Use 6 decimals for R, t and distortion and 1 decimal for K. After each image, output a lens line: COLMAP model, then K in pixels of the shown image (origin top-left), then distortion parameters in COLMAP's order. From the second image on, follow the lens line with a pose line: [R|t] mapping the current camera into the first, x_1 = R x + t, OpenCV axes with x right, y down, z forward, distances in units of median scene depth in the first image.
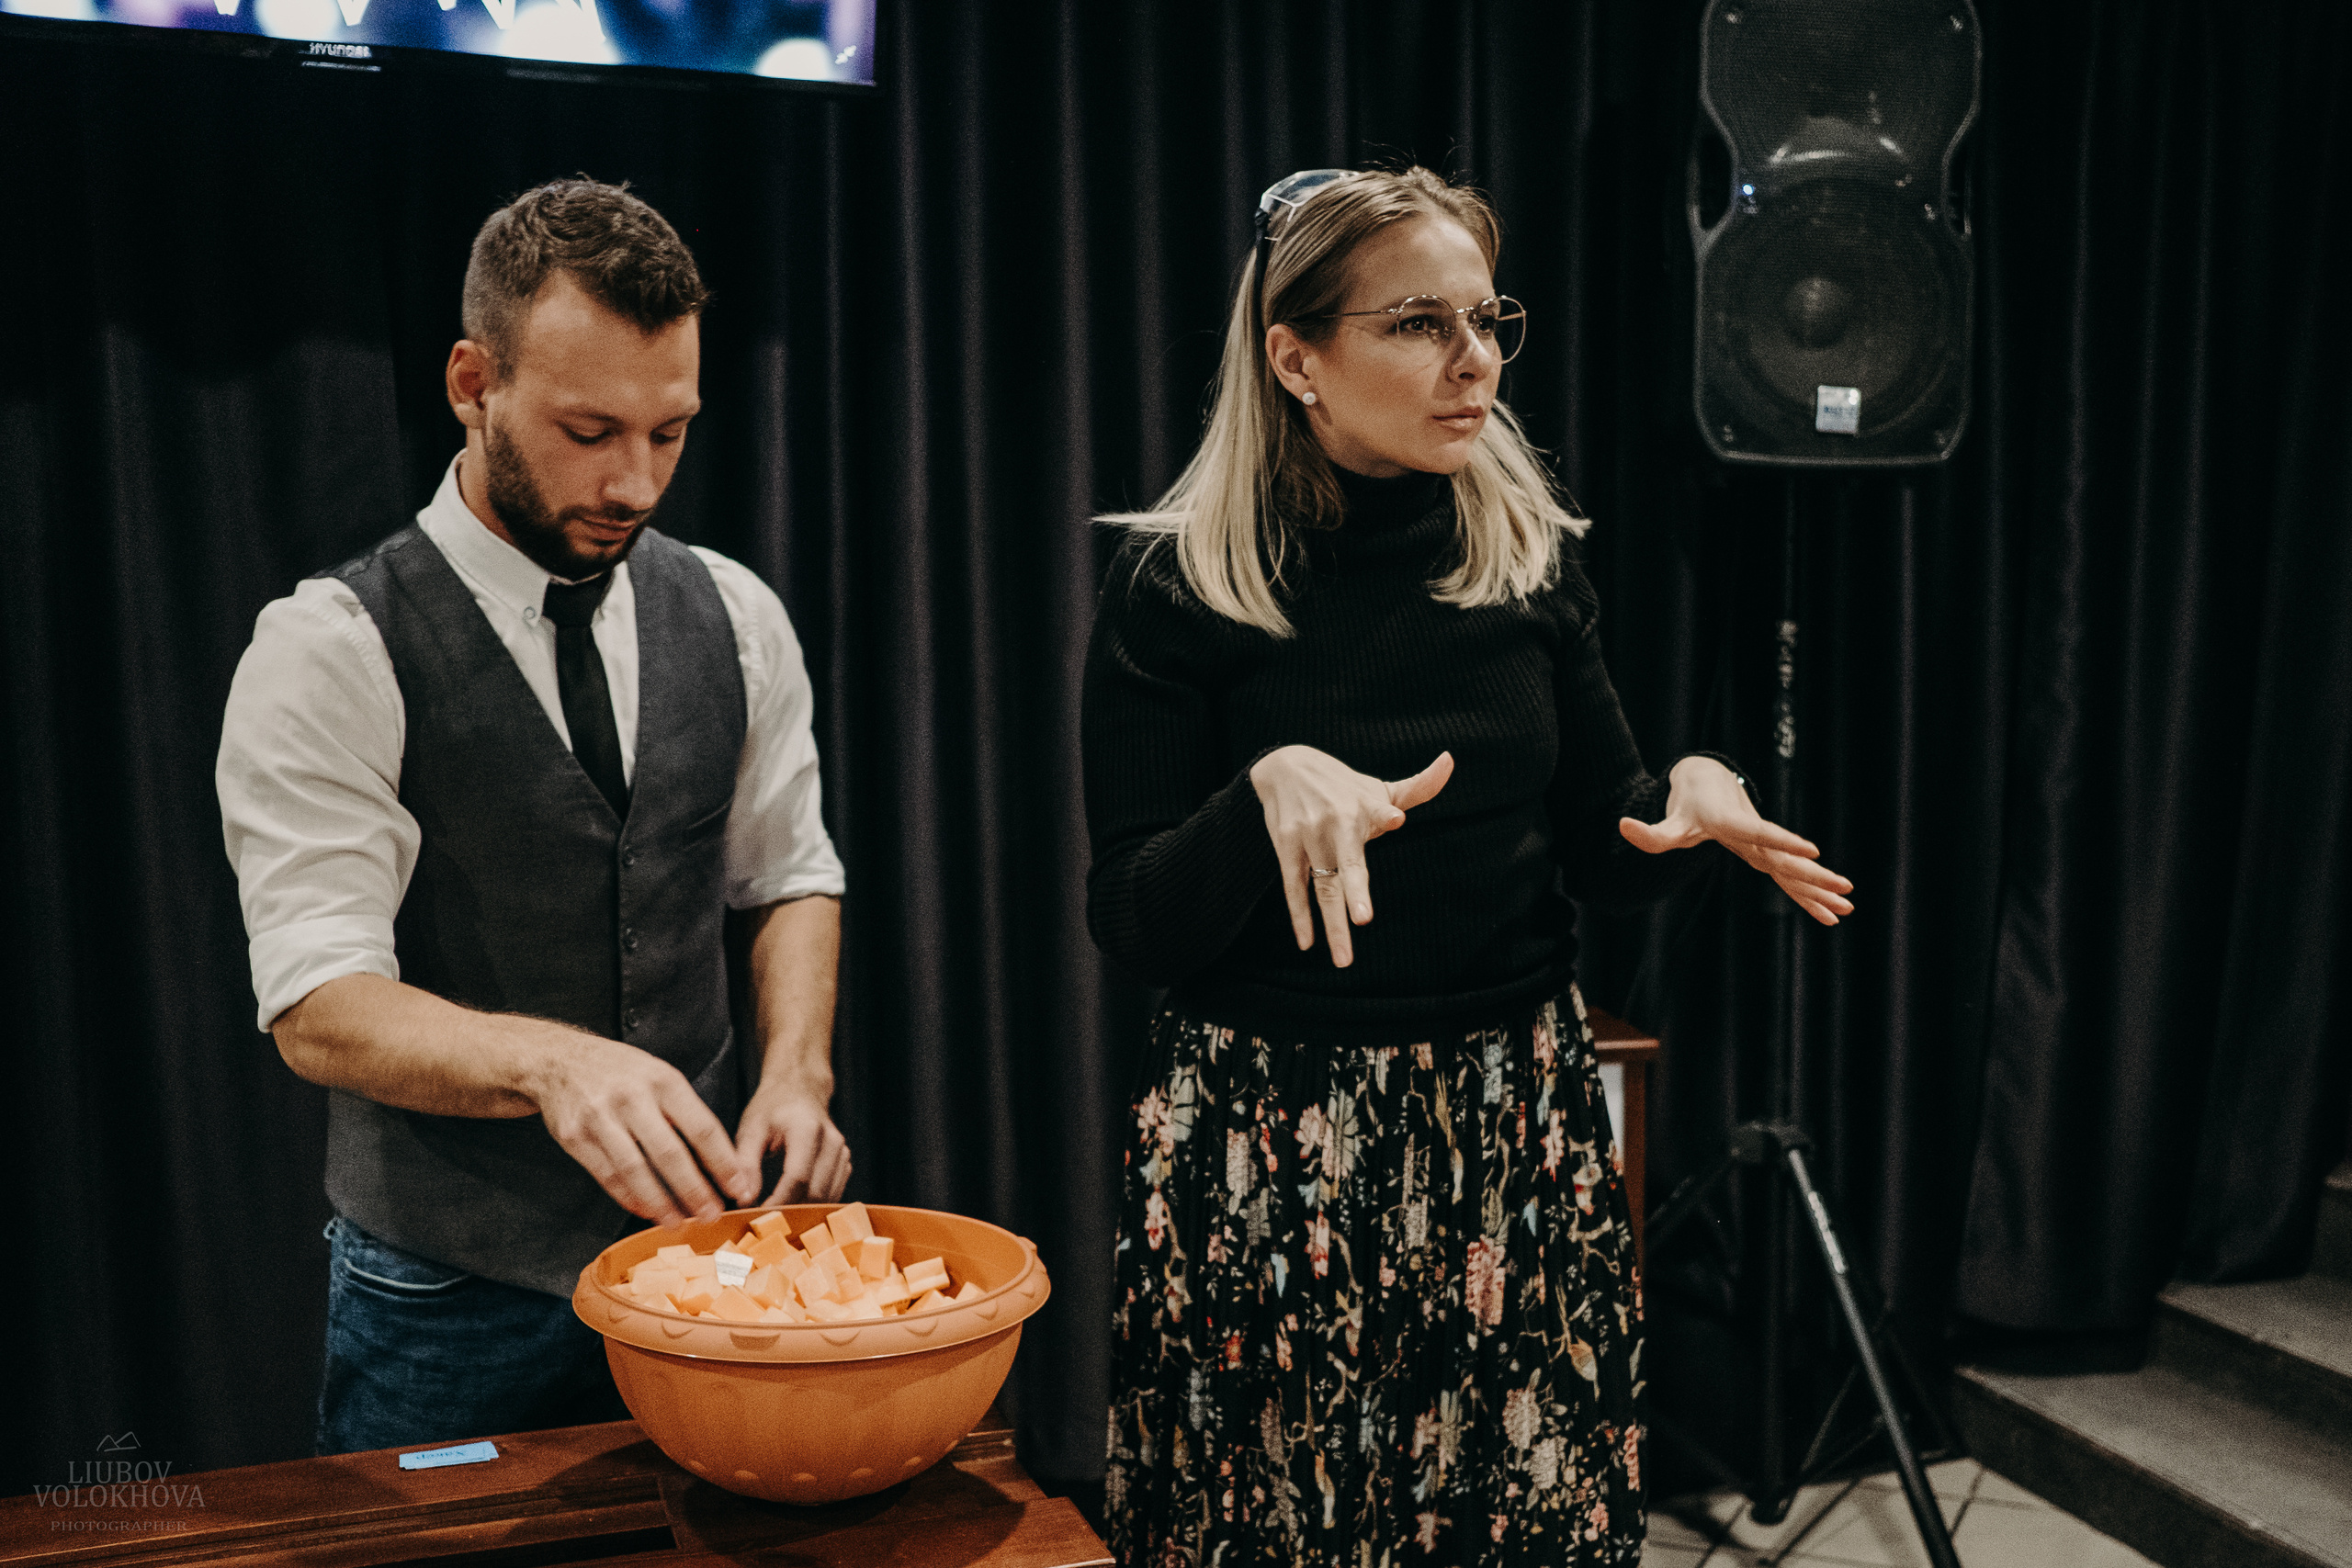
lens RADIAL K [[2585.3, 0, 1363.8], [0, 2585.3, 786.4], [0, 0, 1]] dist [-0.076127, 0.199218]
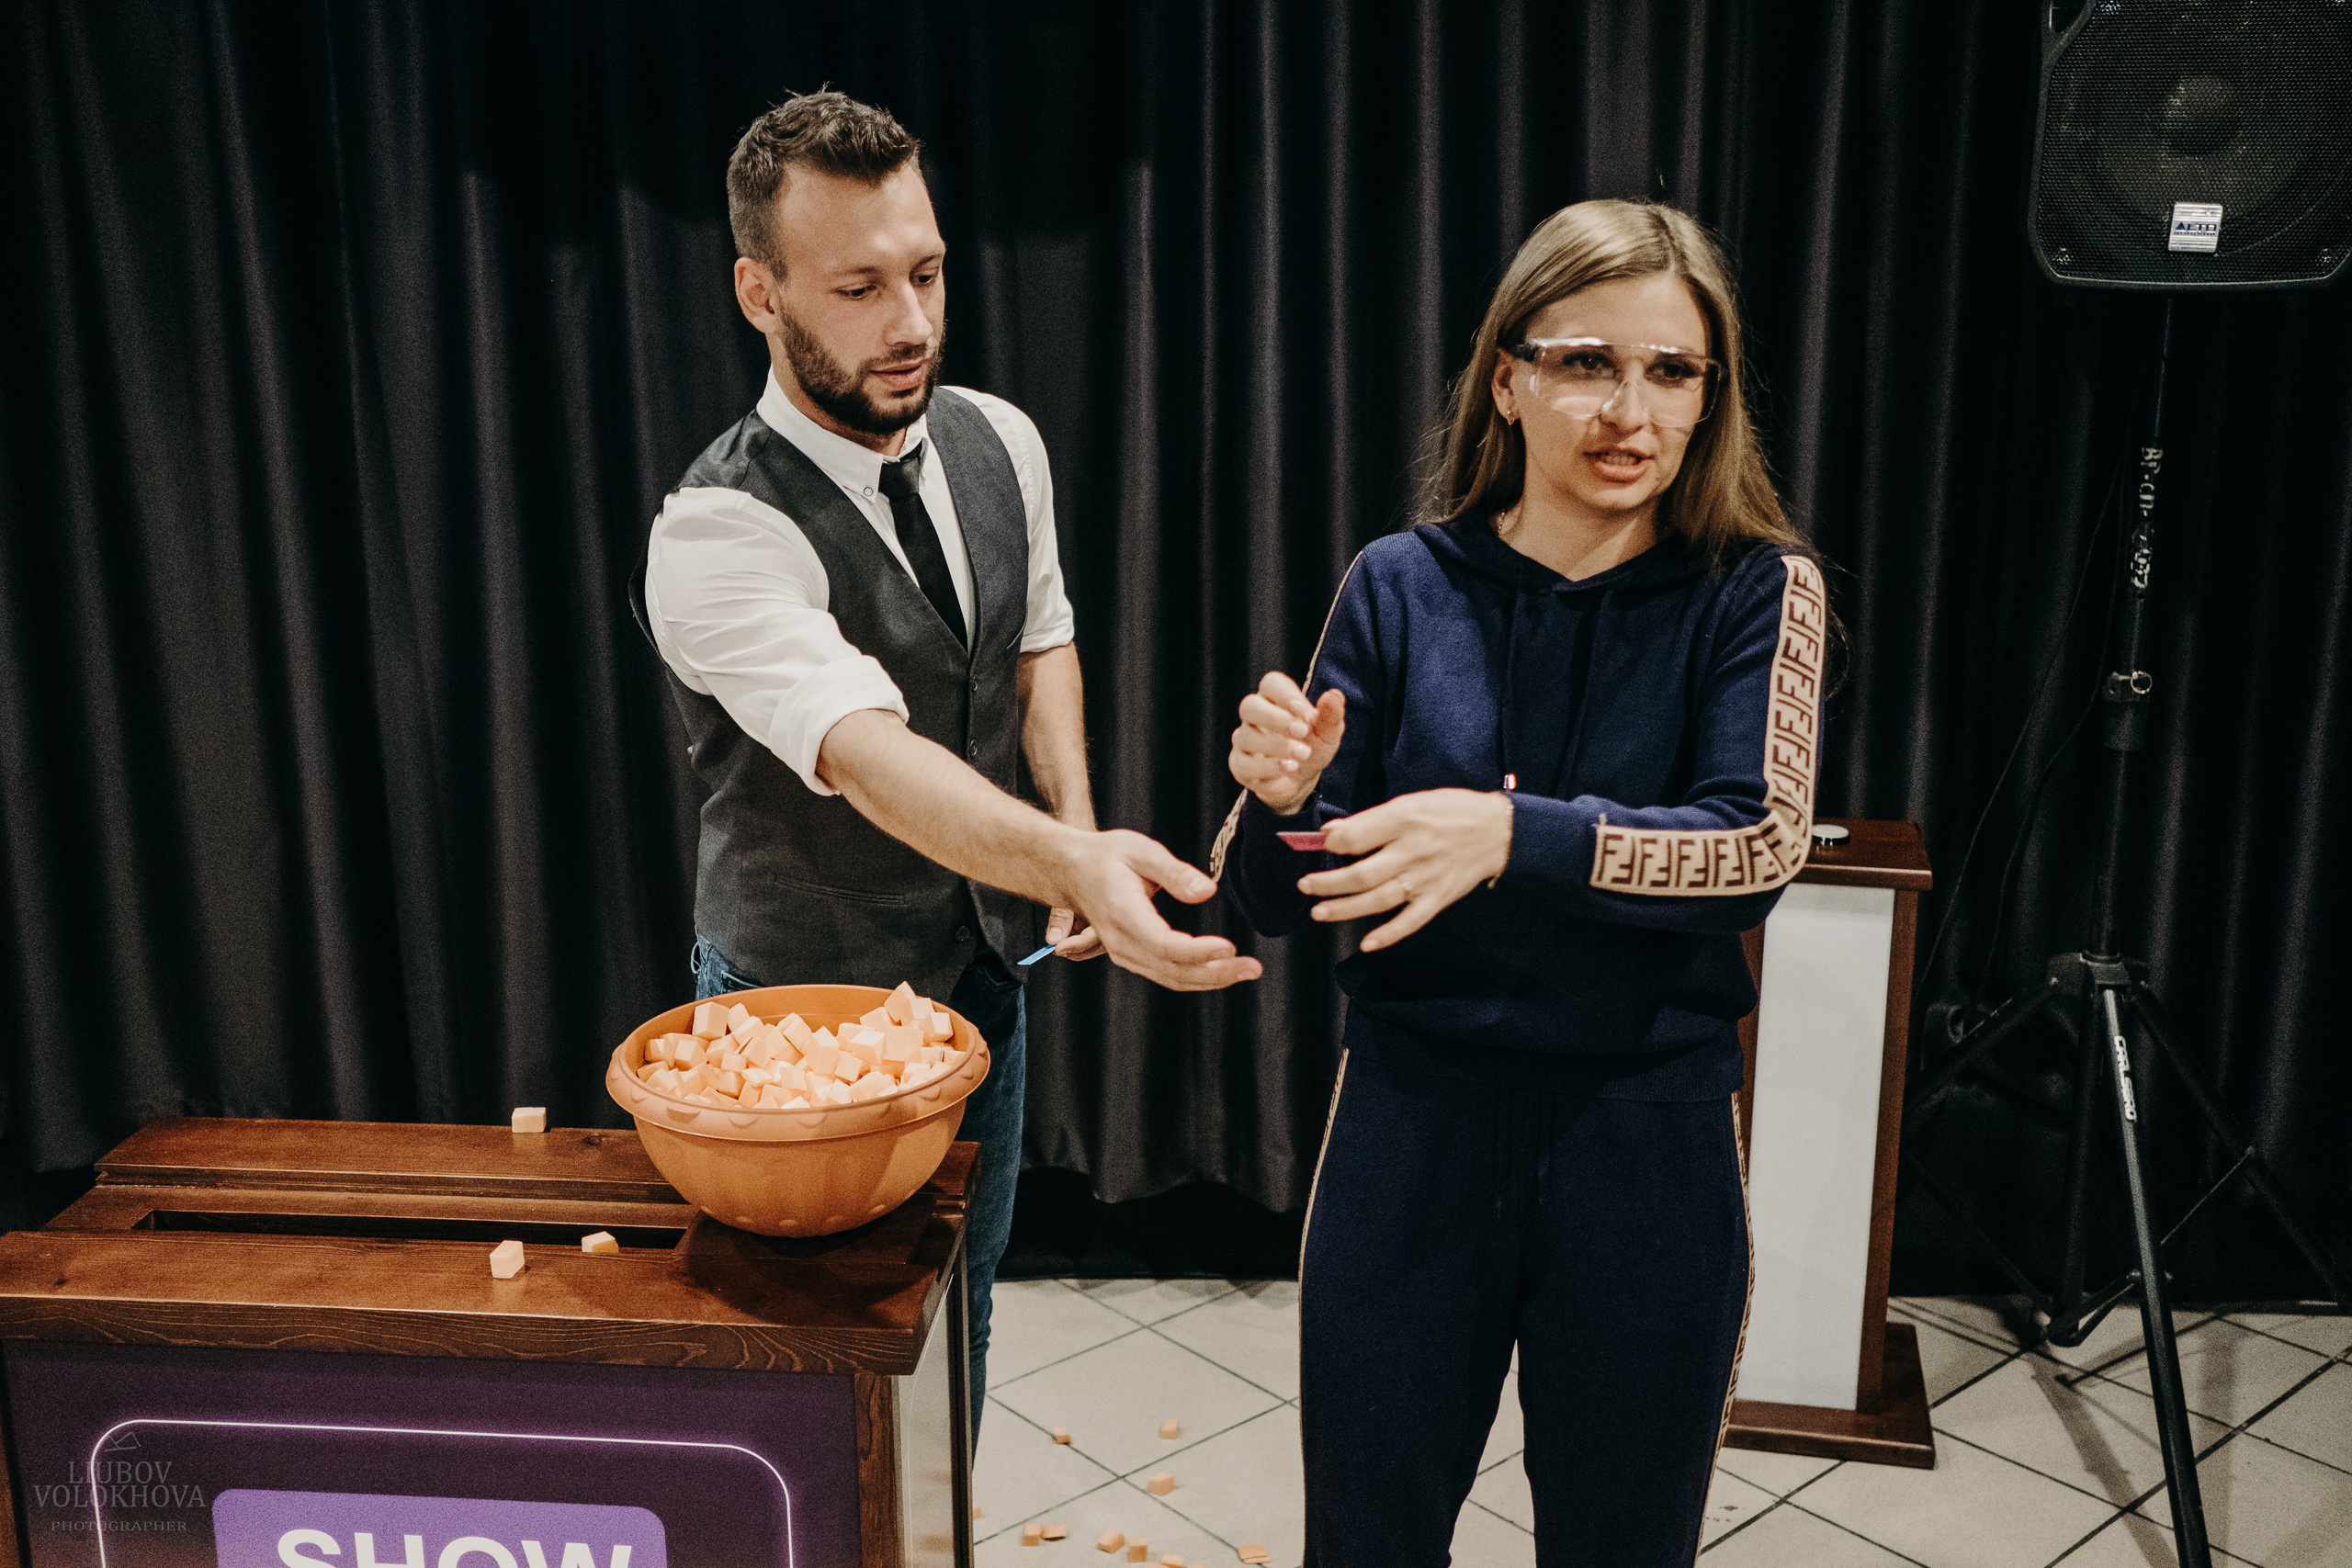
lens RADIAL K [[2334.3, 0, 1123.3], [0, 2334.3, 787.1], [0, 0, 1]] dist [-0.101934, 0.207307]
pose [[0.886212, 0.103501, -0.451570, 0.236538], [-0.035914, 0.987140, 0.155773, -0.062189], [0.461885, -0.121830, 0.878533, 0.066036]]
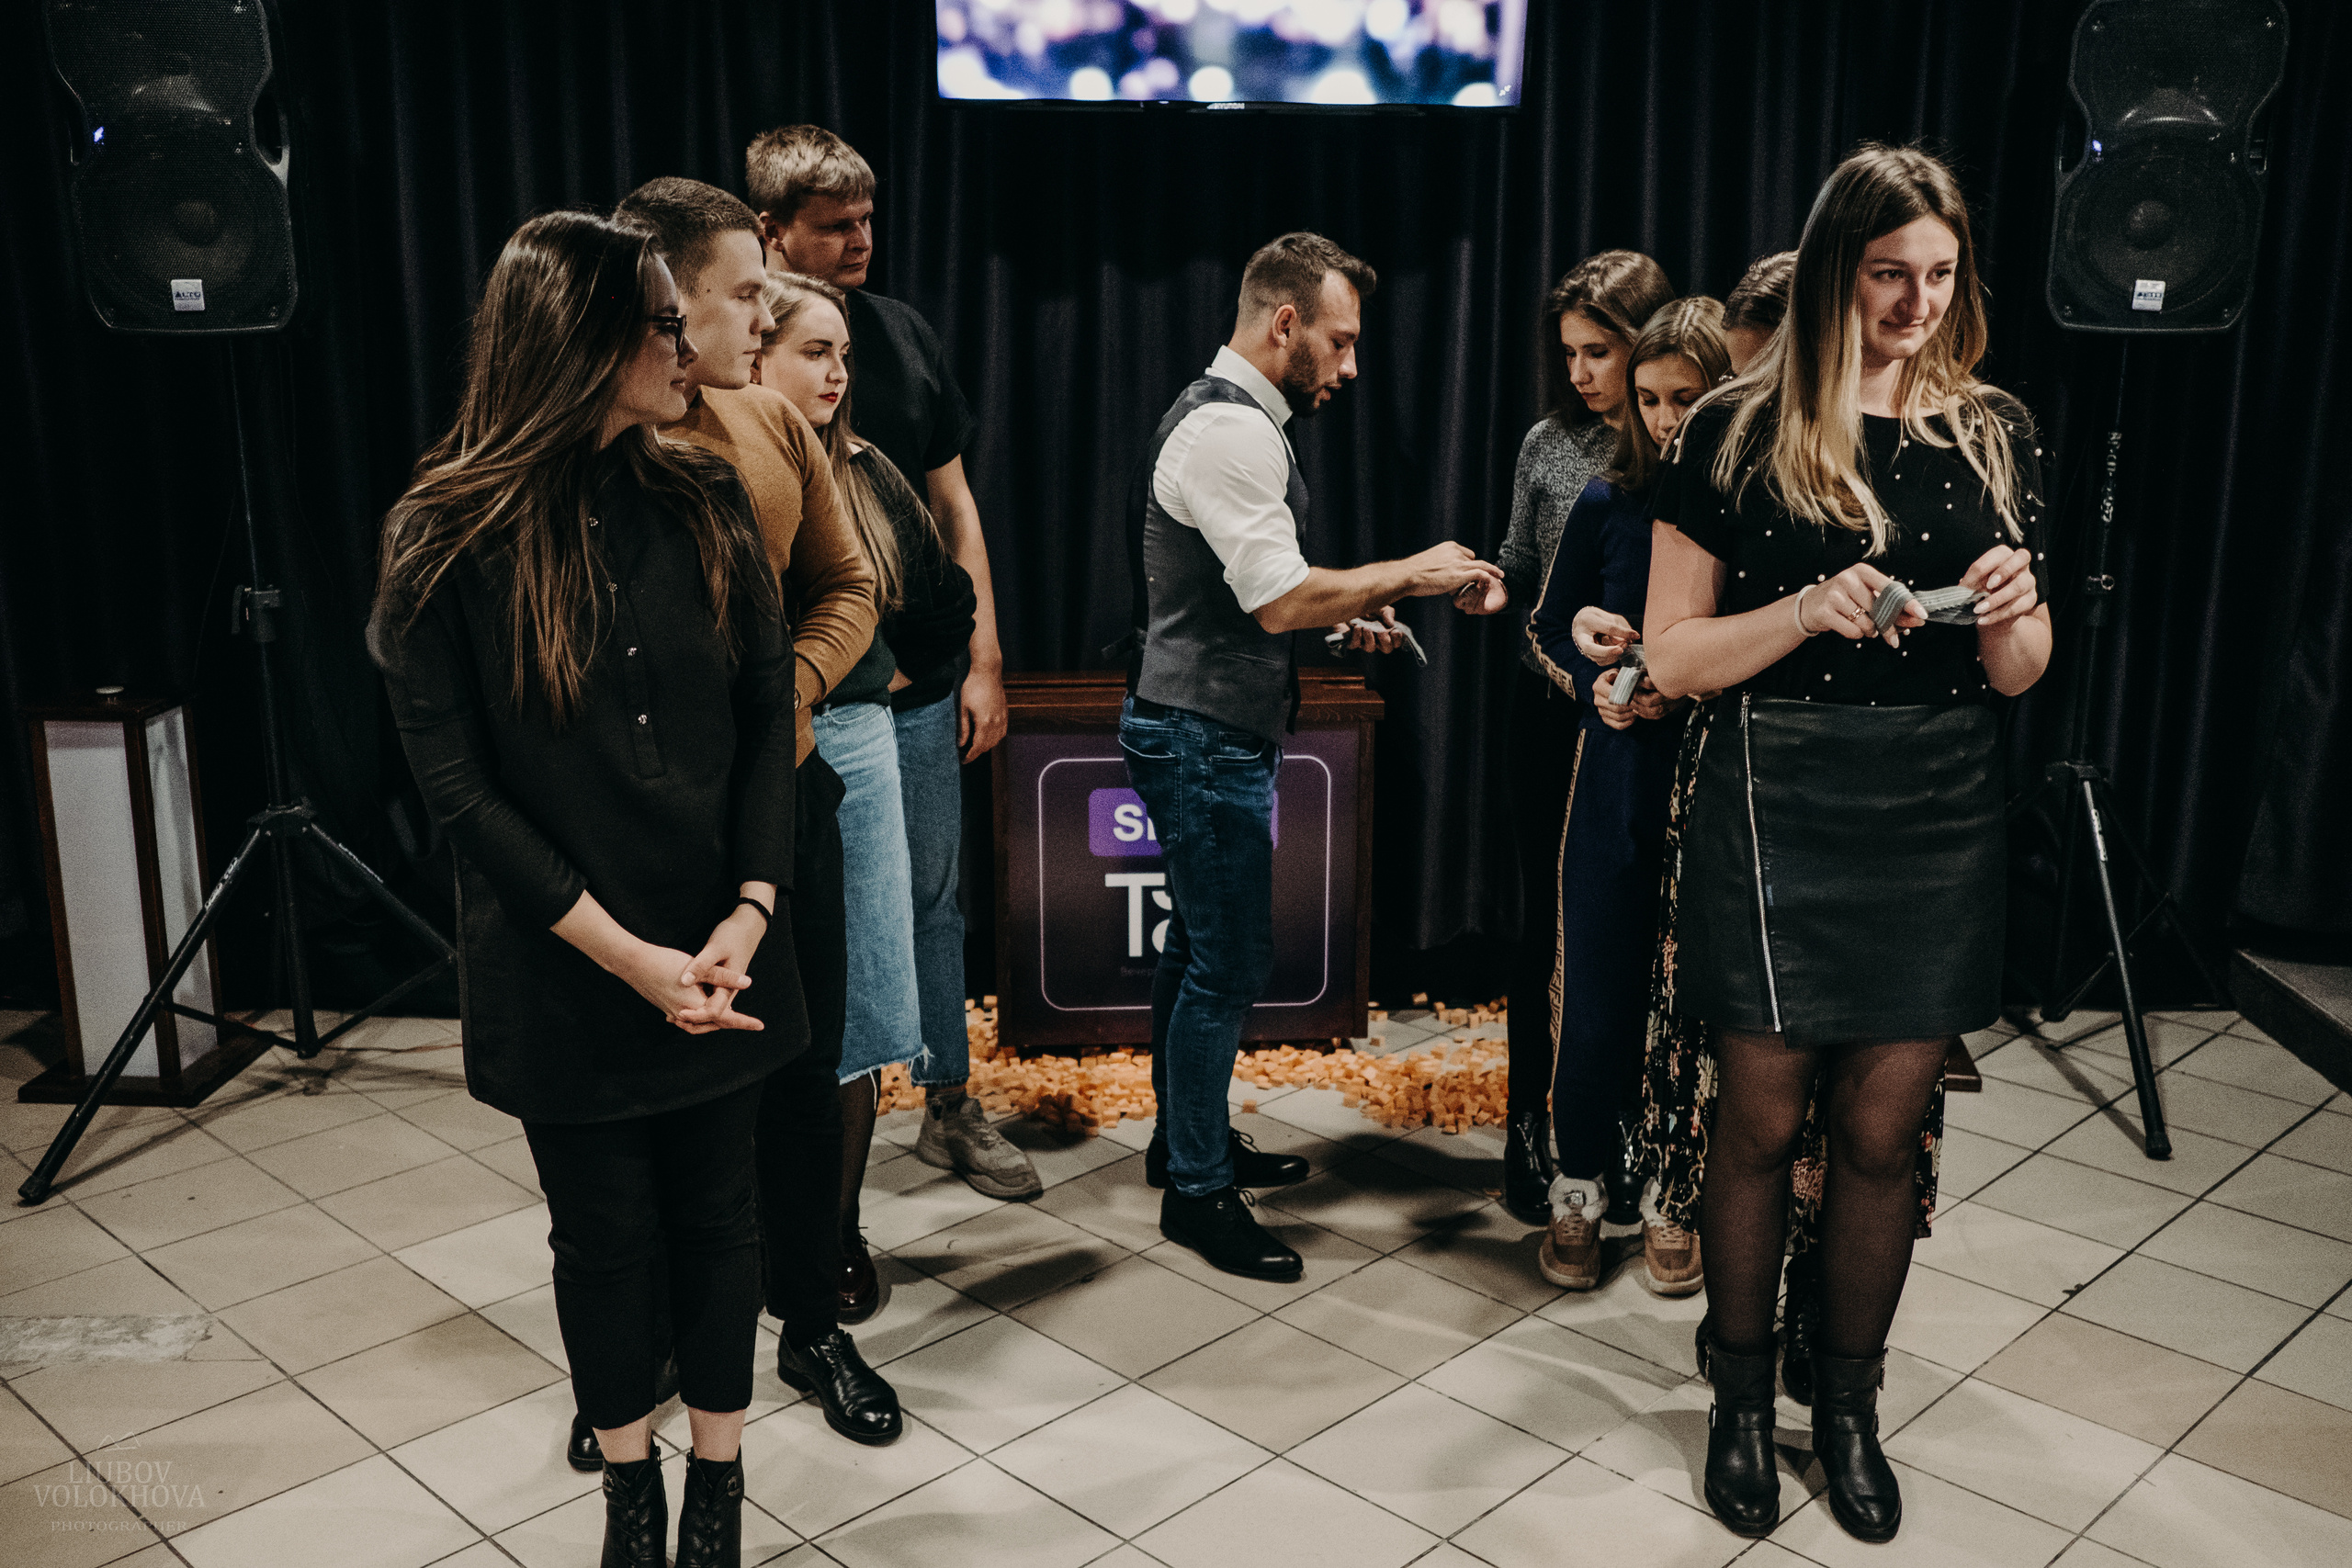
lens RADIAL K [[2256.8, 0, 1189.1], [0, 2256.8, 786.8], [0, 0, 1]] dist [-0.070272, 0.180662]
pose [[0.926079, 0.095105, -0.365147, 0.169502], [-0.040708, 0.987249, 0.153892, -0.040977], [0.375127, -0.127652, 0.918142, -0.449253]]
